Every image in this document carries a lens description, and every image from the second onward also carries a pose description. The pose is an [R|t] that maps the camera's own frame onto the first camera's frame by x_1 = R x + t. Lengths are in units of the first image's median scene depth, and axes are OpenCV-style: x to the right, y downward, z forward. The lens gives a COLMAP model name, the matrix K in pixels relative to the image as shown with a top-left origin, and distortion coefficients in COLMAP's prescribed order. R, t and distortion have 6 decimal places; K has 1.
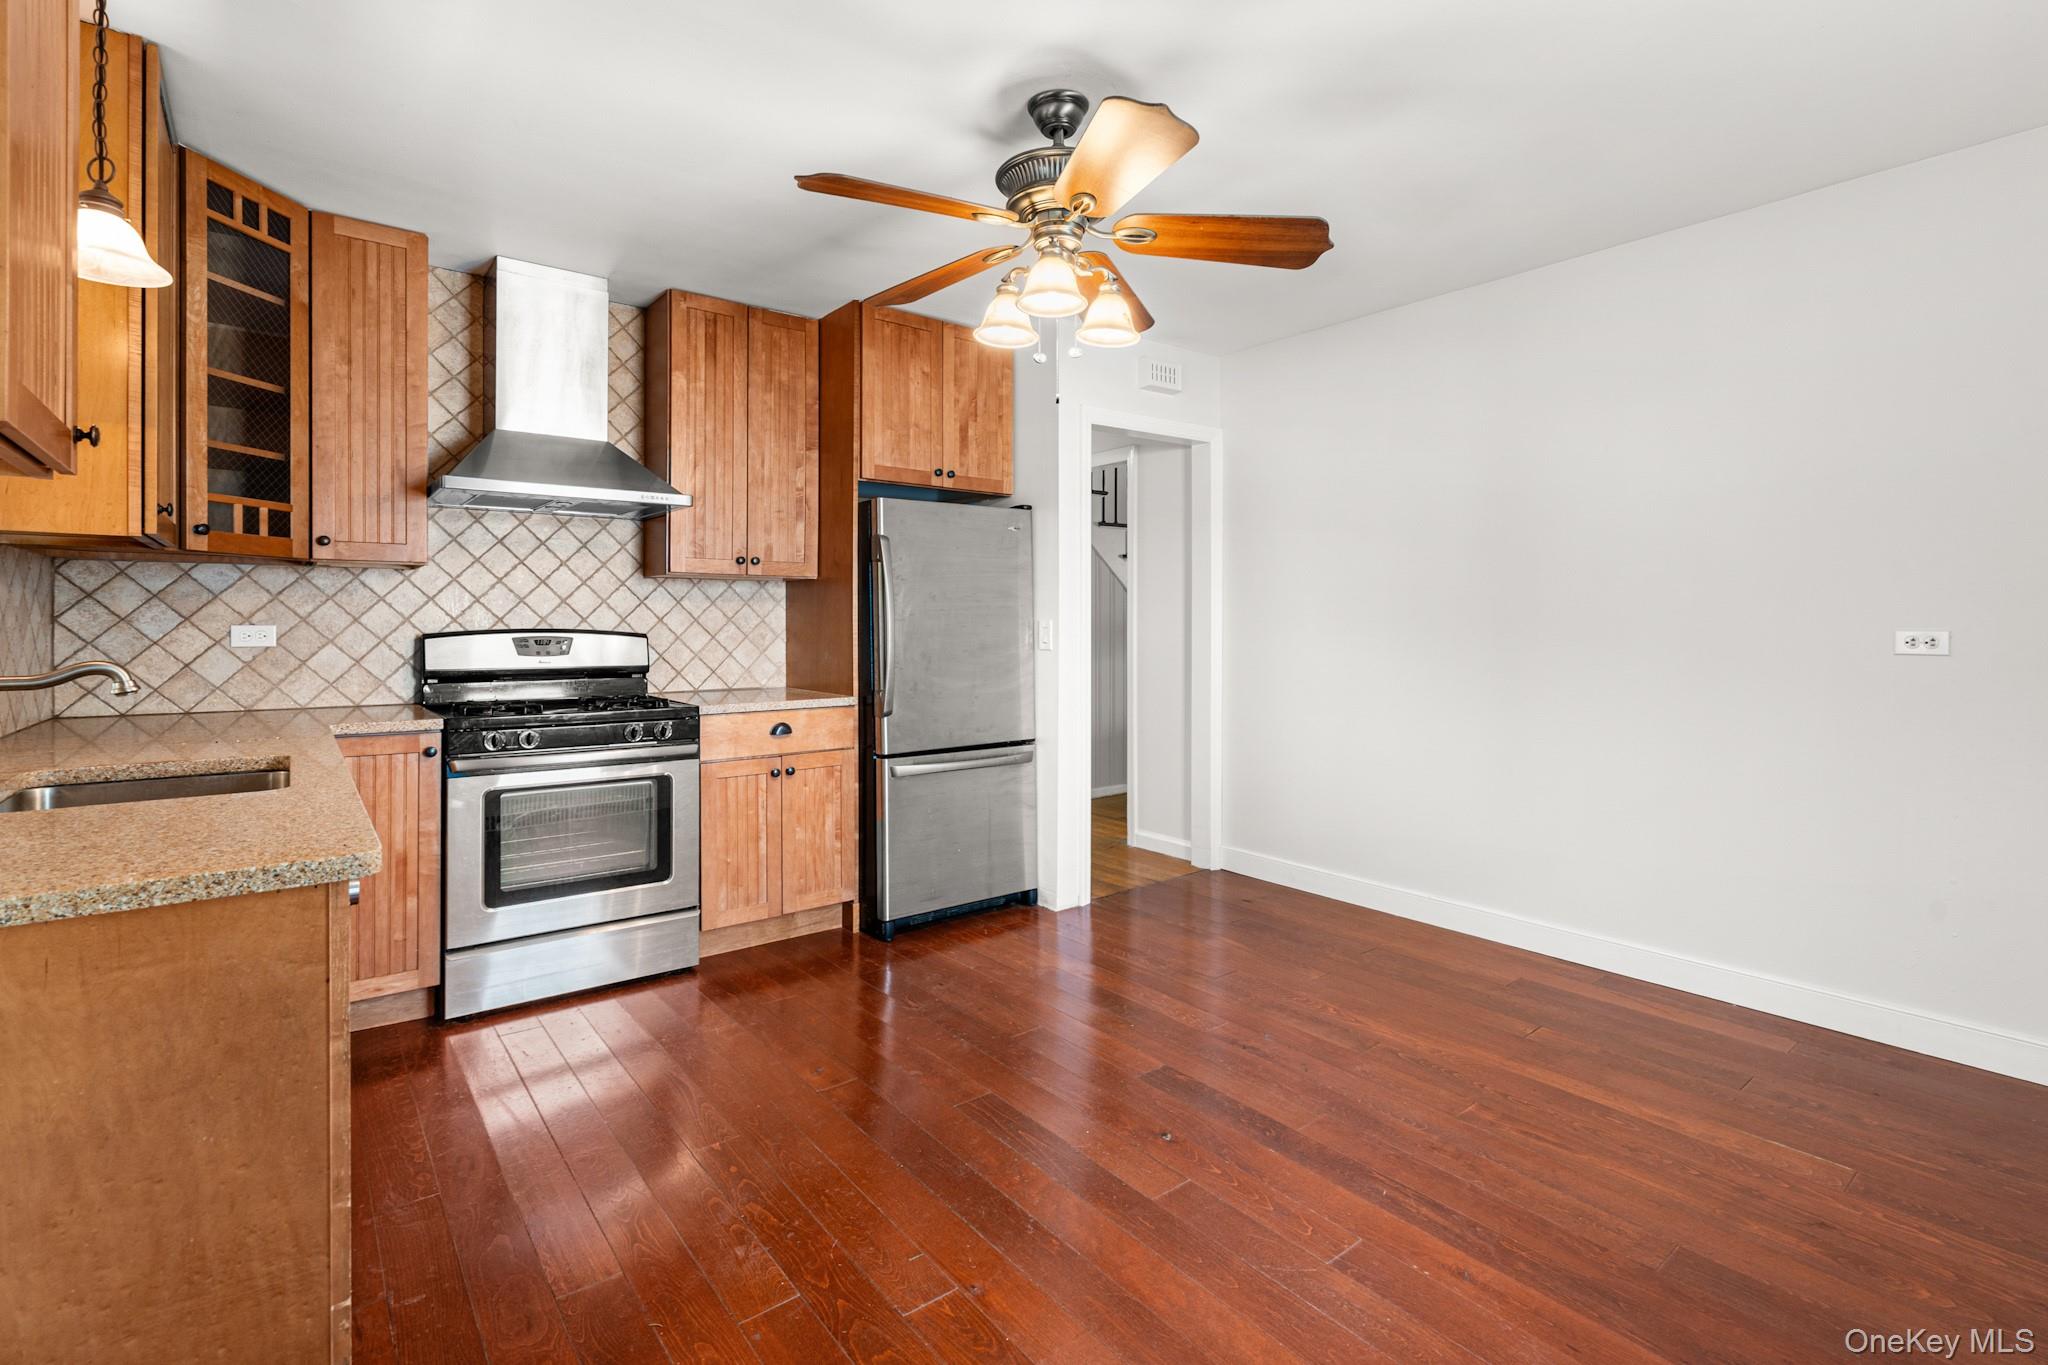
lens RADIAL K [[973.5, 0, 973.7], [0, 973.5, 638.9], [0, 0, 1]] dist [-0.005591, -0.000309]
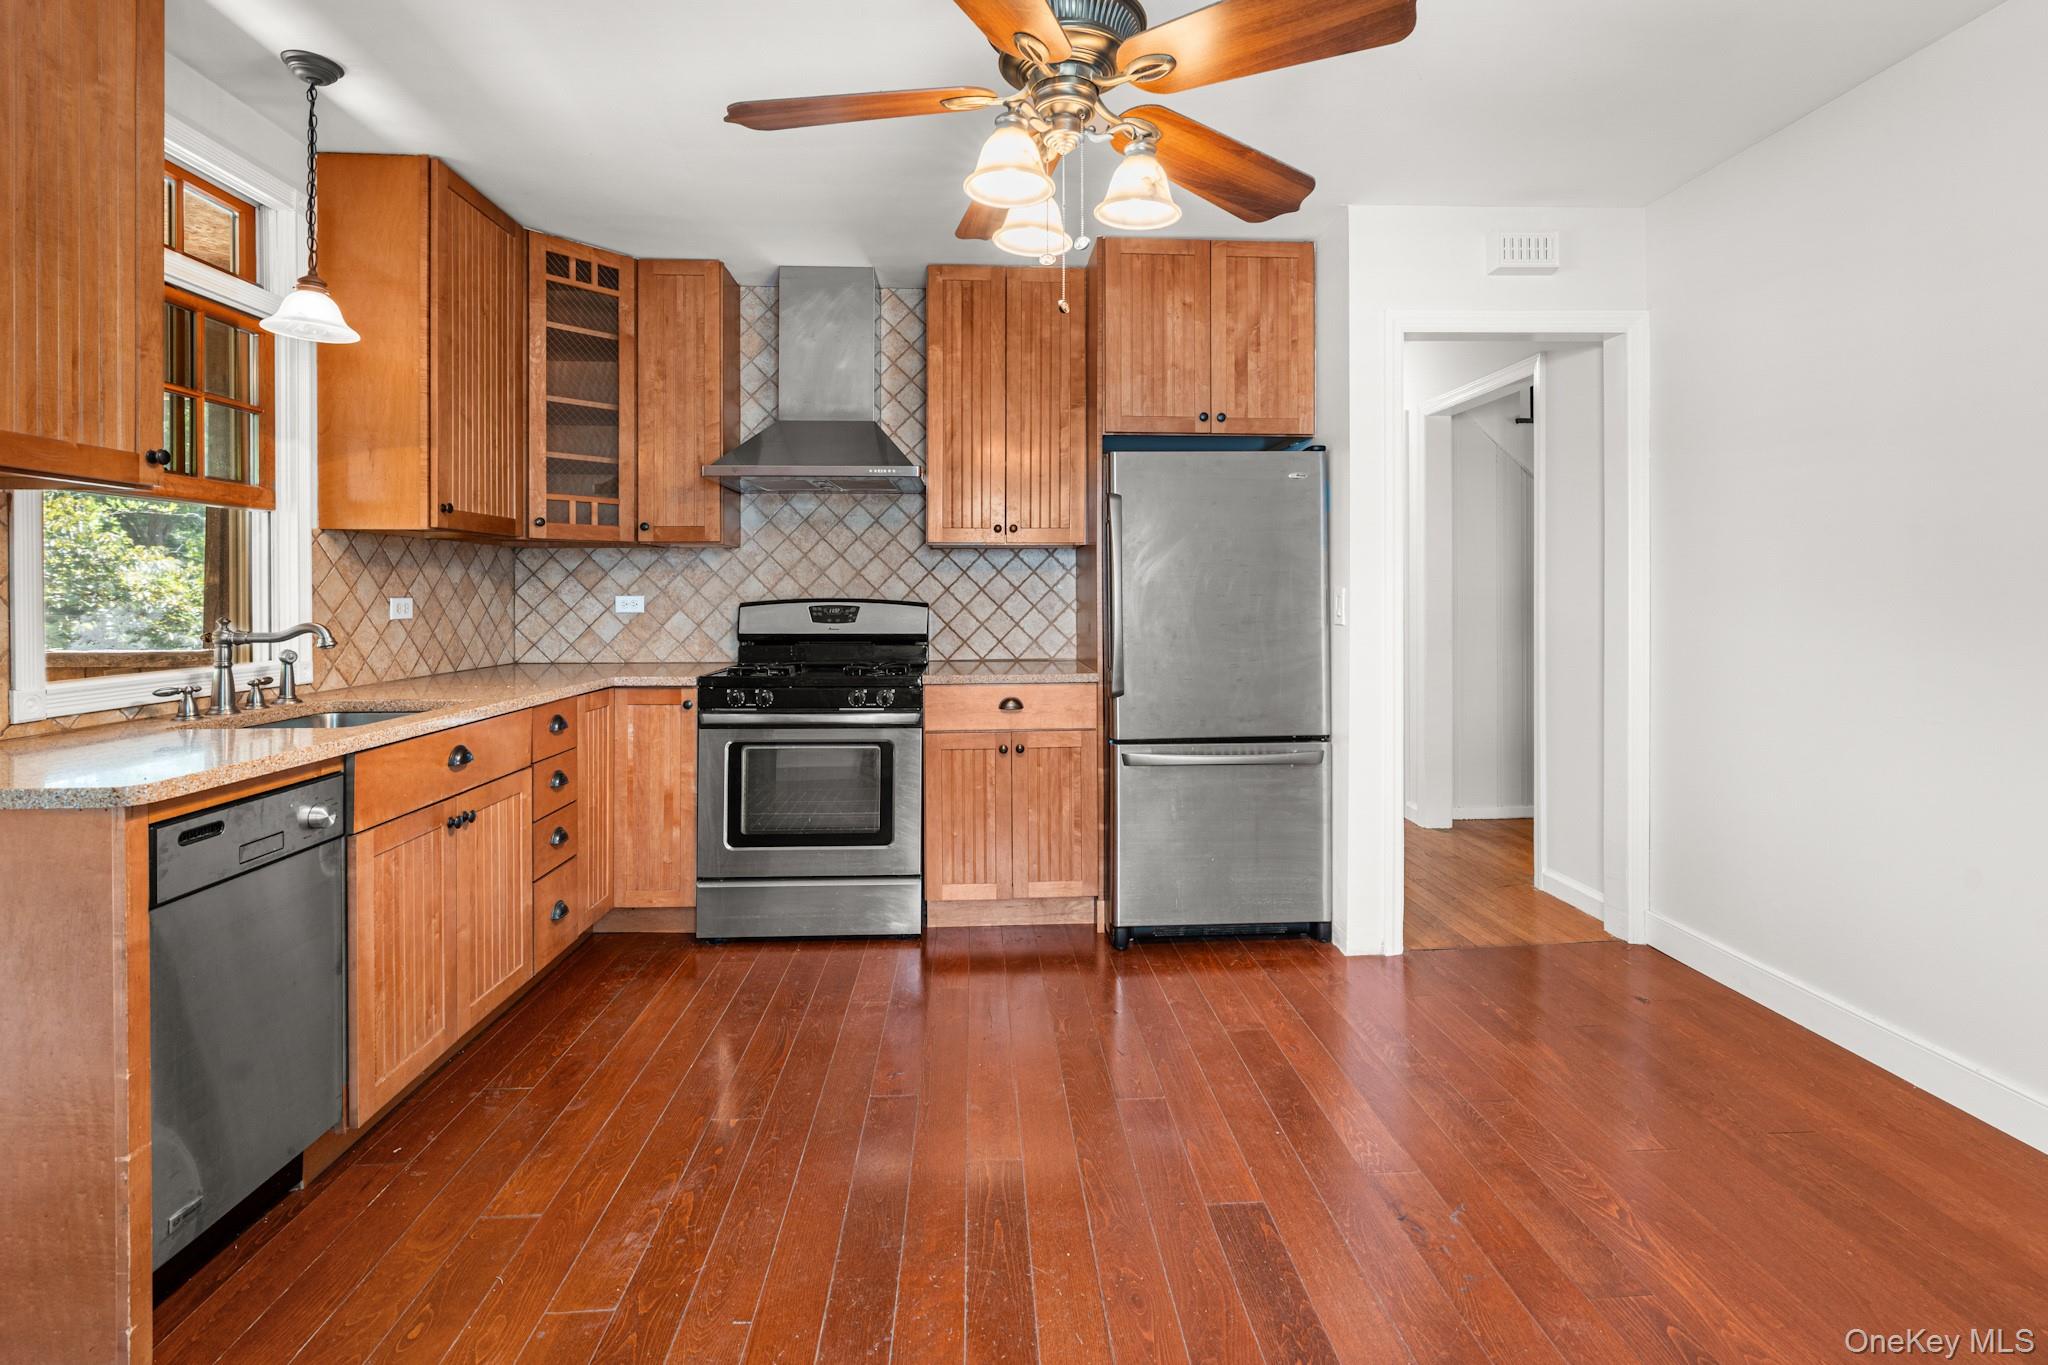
lens RADIAL K [[950.5, 0, 1000.5], [0, 950.5, 603.2], [0, 0, 1]] dist [-0.004644, 0.000049]
pose [[0.823501, 0.002691, -0.567309, 0.319874], [-0.005250, 0.999982, -0.002878, -0.002929], [0.567291, 0.005348, 0.823500, 0.225553]]
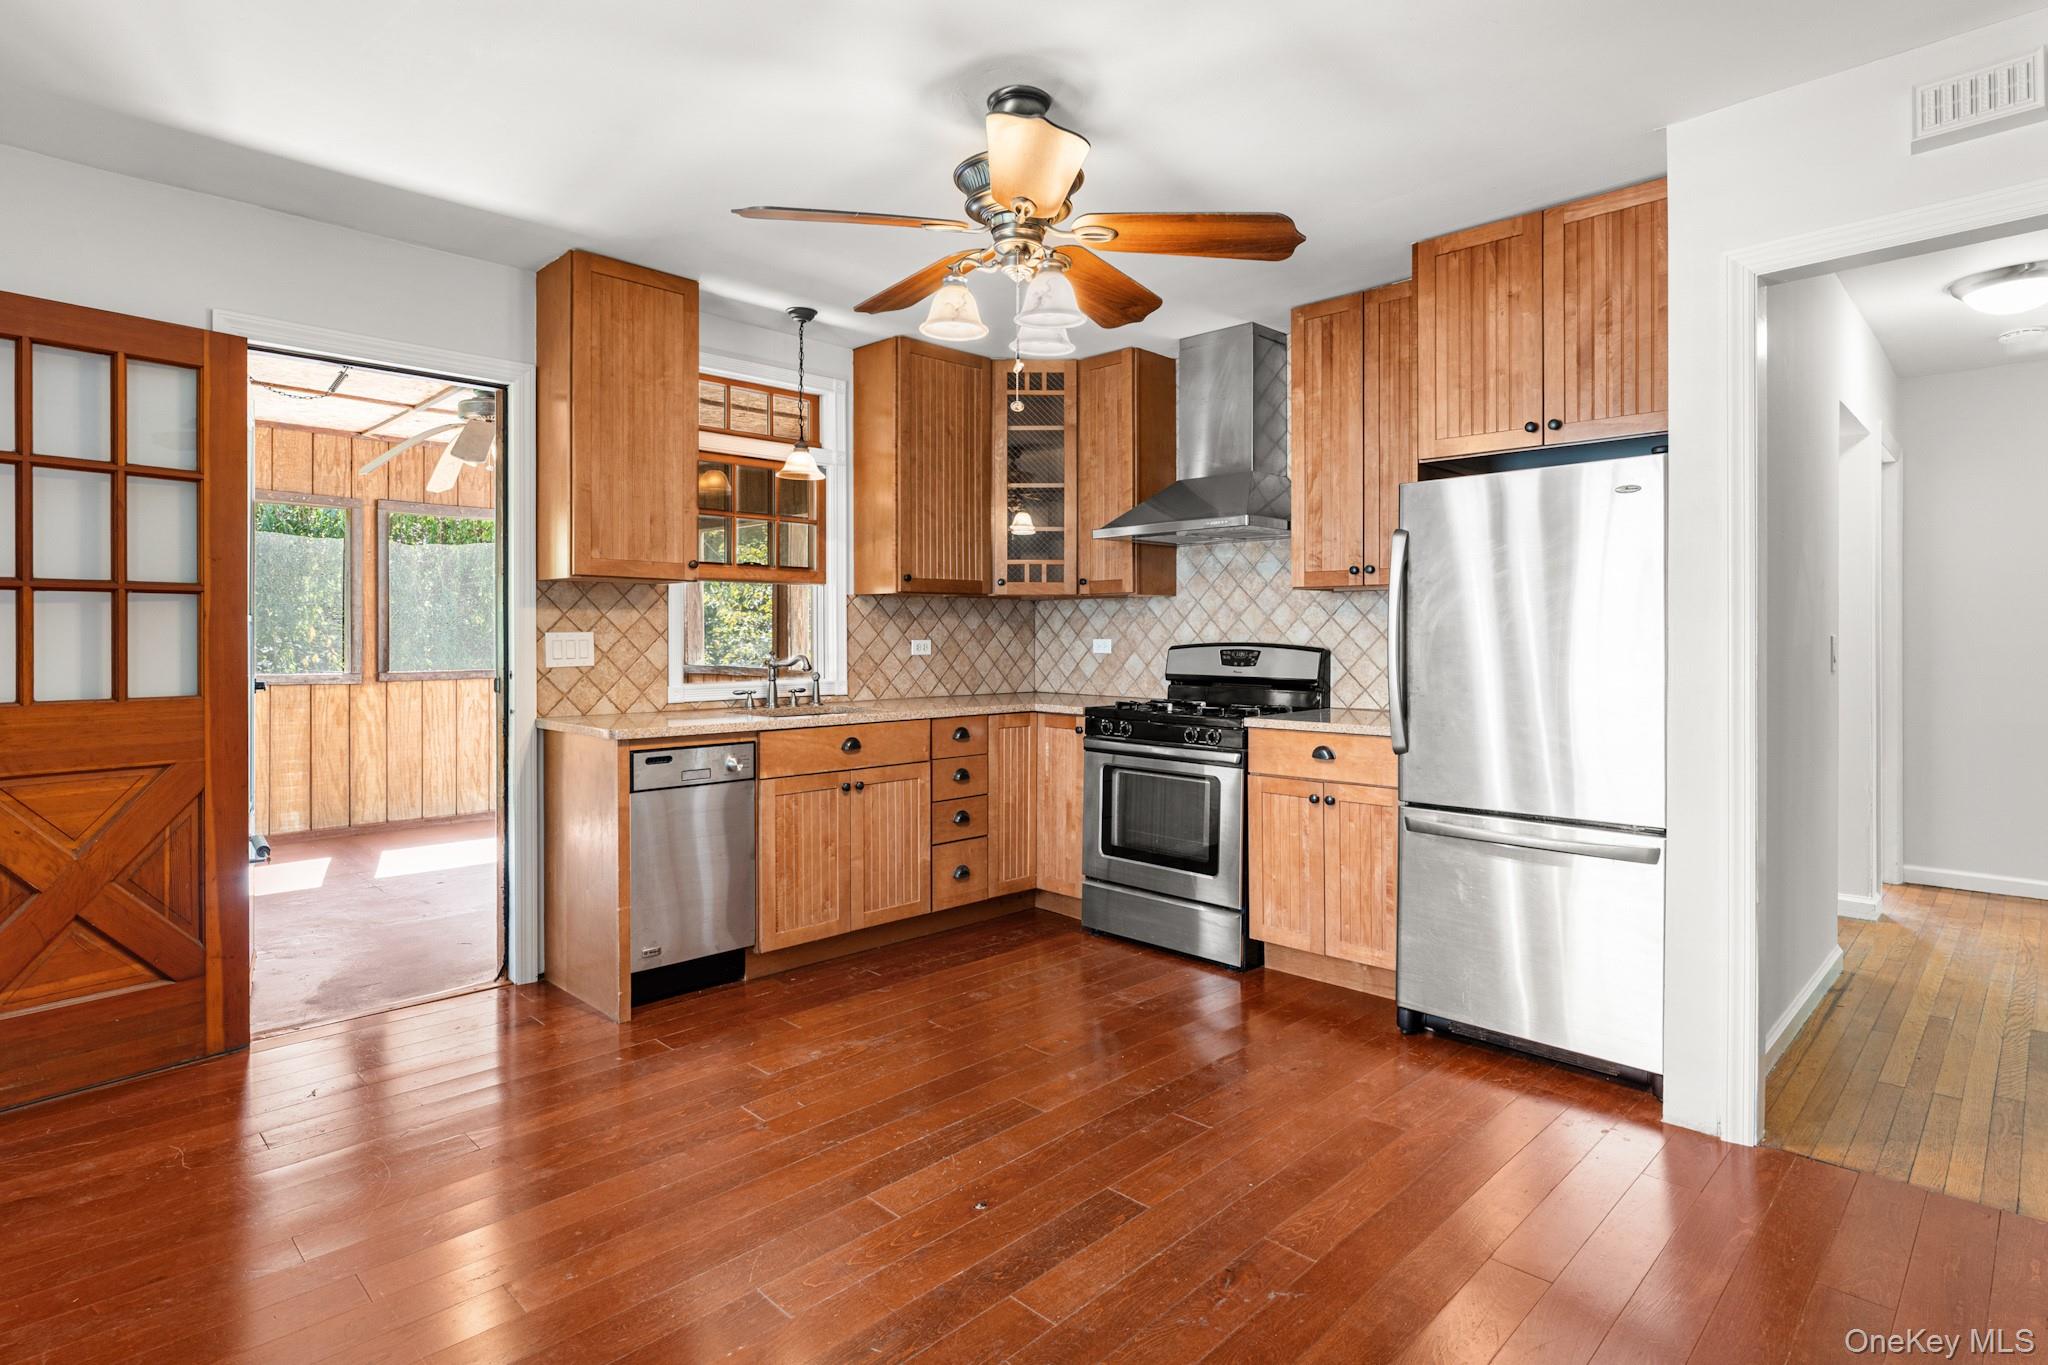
lens RADIAL K [[1034.9, 0, 982.8], [0, 1034.9, 645.8], [0, 0, 1]] dist [-0.001453, 0.000544]
pose [[0.114102, 0.008706, -0.993431, 0.733675], [-0.015642, 0.999853, 0.006966, -0.010405], [0.993346, 0.014744, 0.114221, 0.563882]]
